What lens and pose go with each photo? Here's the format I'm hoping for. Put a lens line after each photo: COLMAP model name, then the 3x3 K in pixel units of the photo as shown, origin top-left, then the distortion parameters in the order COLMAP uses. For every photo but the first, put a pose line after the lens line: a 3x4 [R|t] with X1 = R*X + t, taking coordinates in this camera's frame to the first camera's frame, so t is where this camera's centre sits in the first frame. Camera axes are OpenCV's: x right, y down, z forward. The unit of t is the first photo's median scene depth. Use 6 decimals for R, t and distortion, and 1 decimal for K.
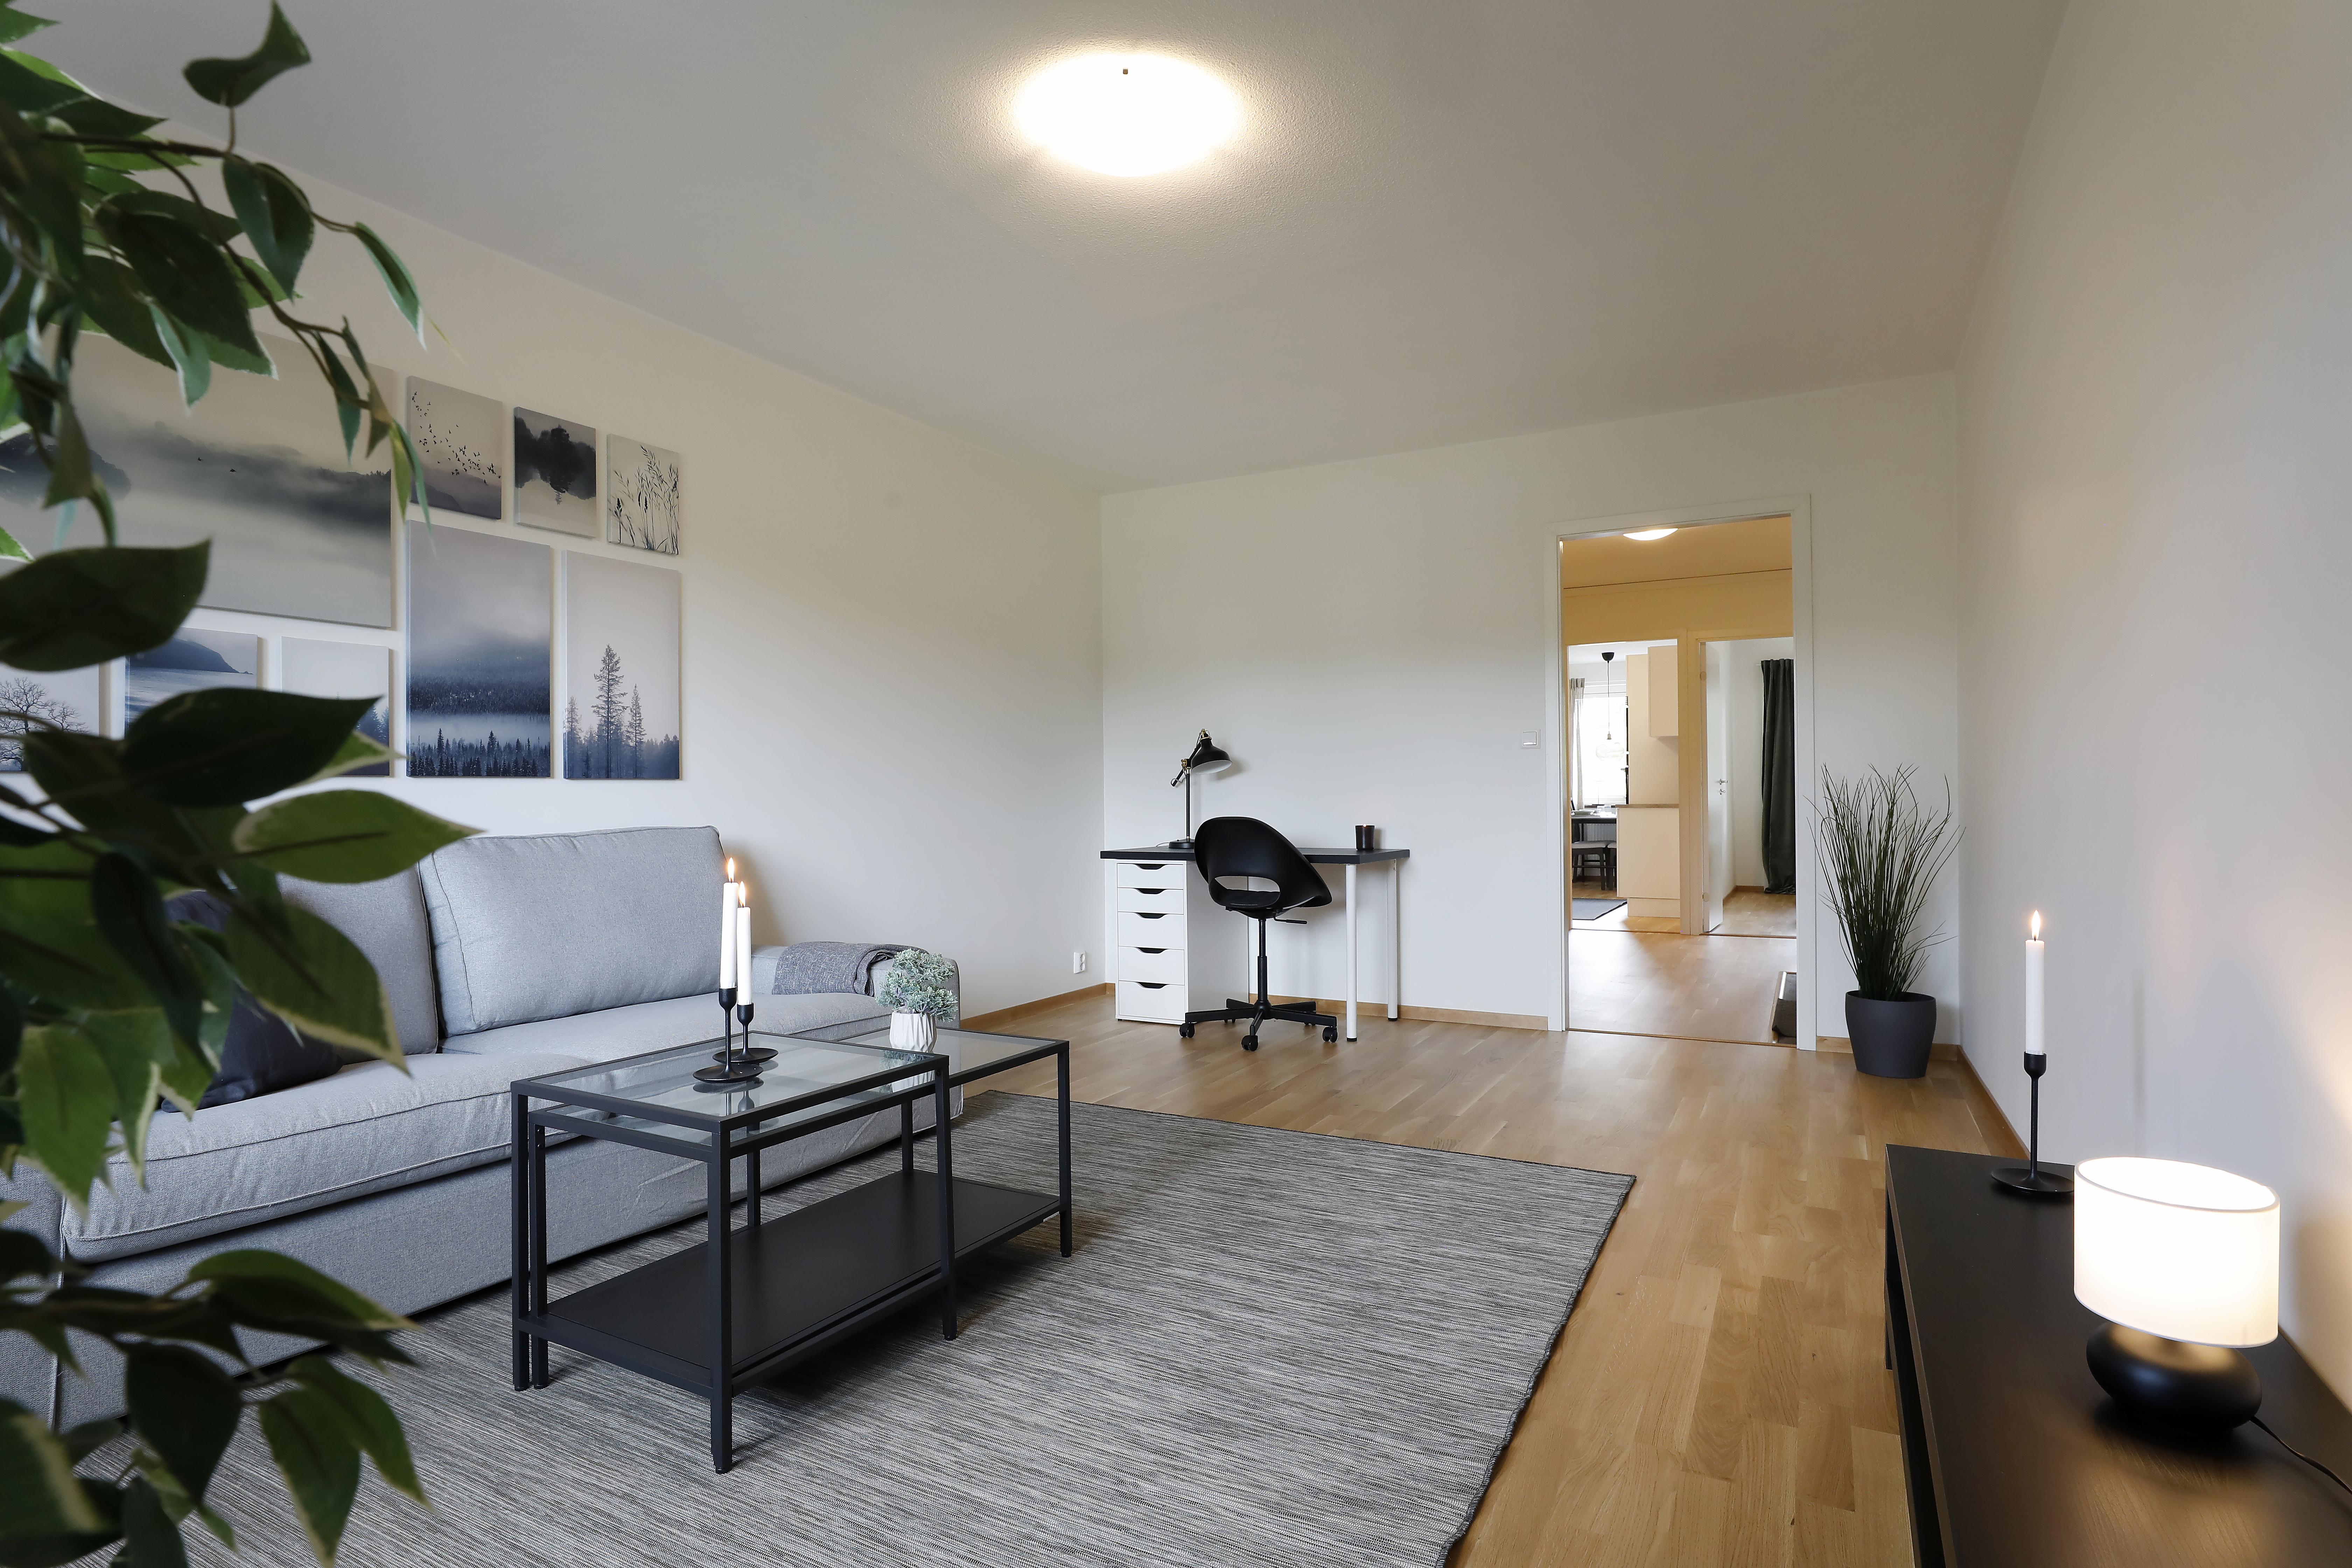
lens RADIAL K [[1183.0, 0, 1173.4], [0, 1183.0, 794.1], [0, 0, 1]] dist [-0.002460, -0.000241]
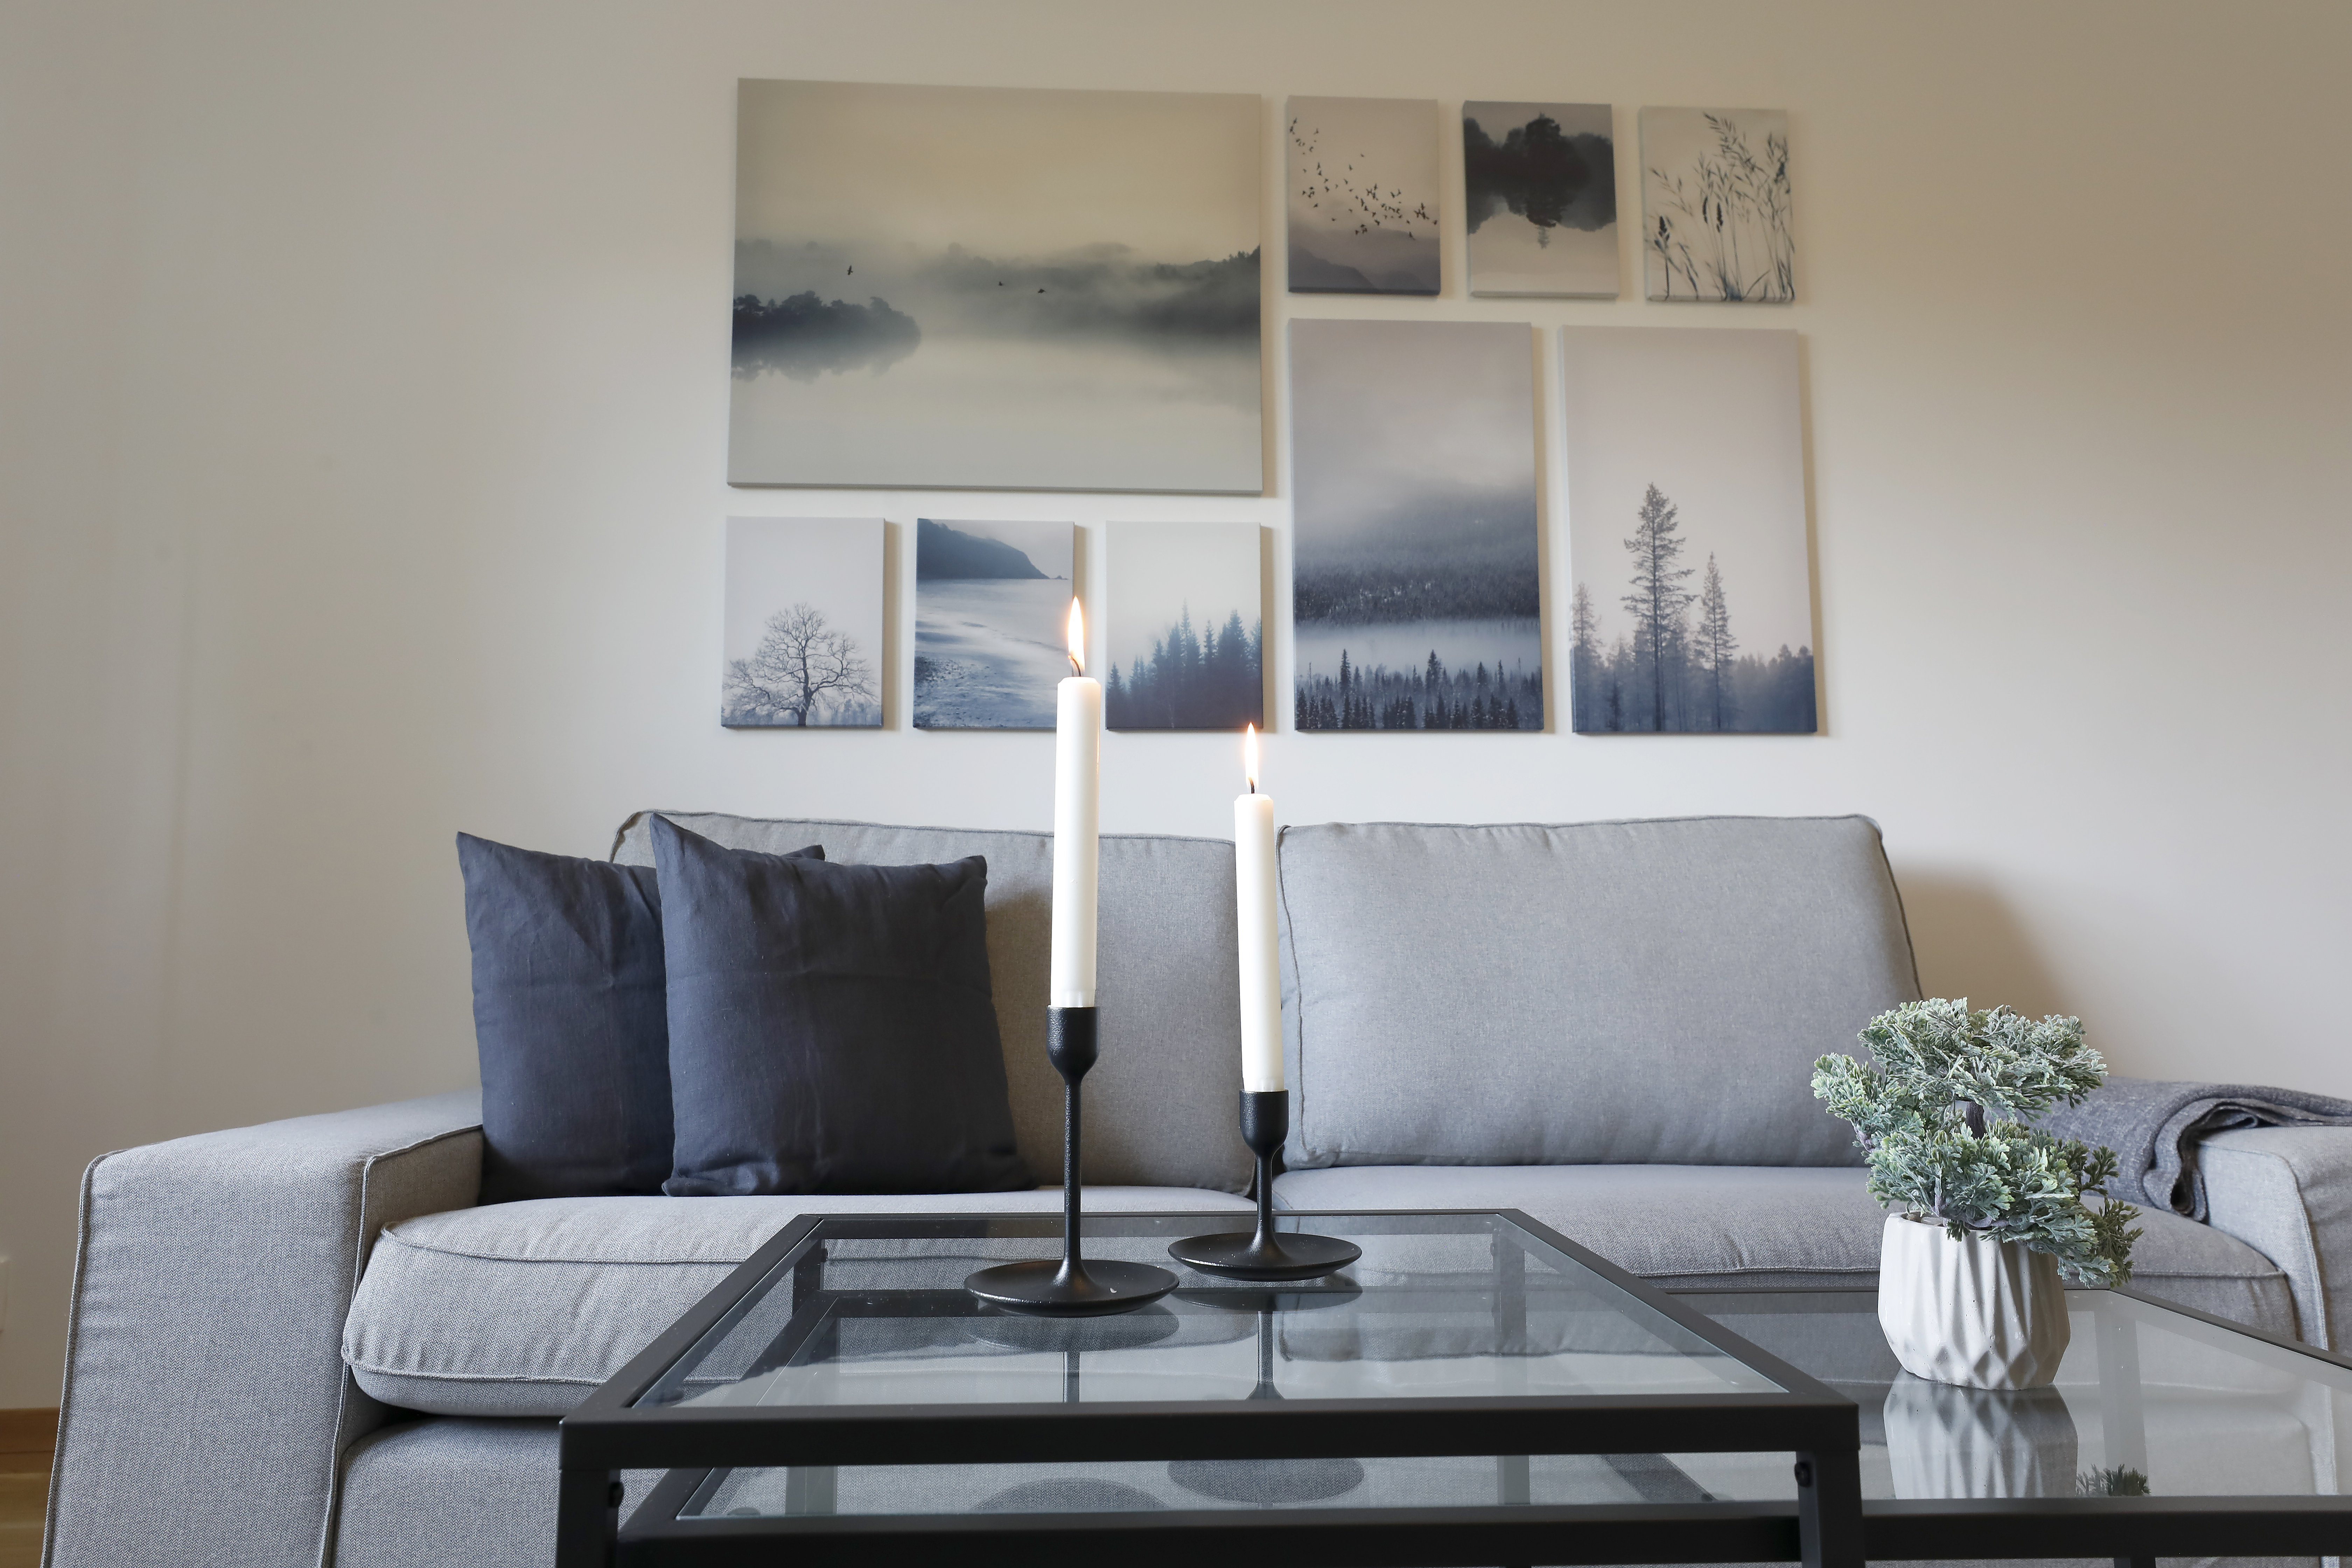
lens RADIAL K [[1605.2, 0, 1173.3], [0, 1605.2, 786.5], [0, 0, 1]] dist [-0.001922, 0.000712]
pose [[0.532539, -0.087716, -0.841848, 0.005826], [0.004879, 0.994917, -0.100579, 0.086576], [0.846391, 0.049455, 0.530261, 0.465661]]
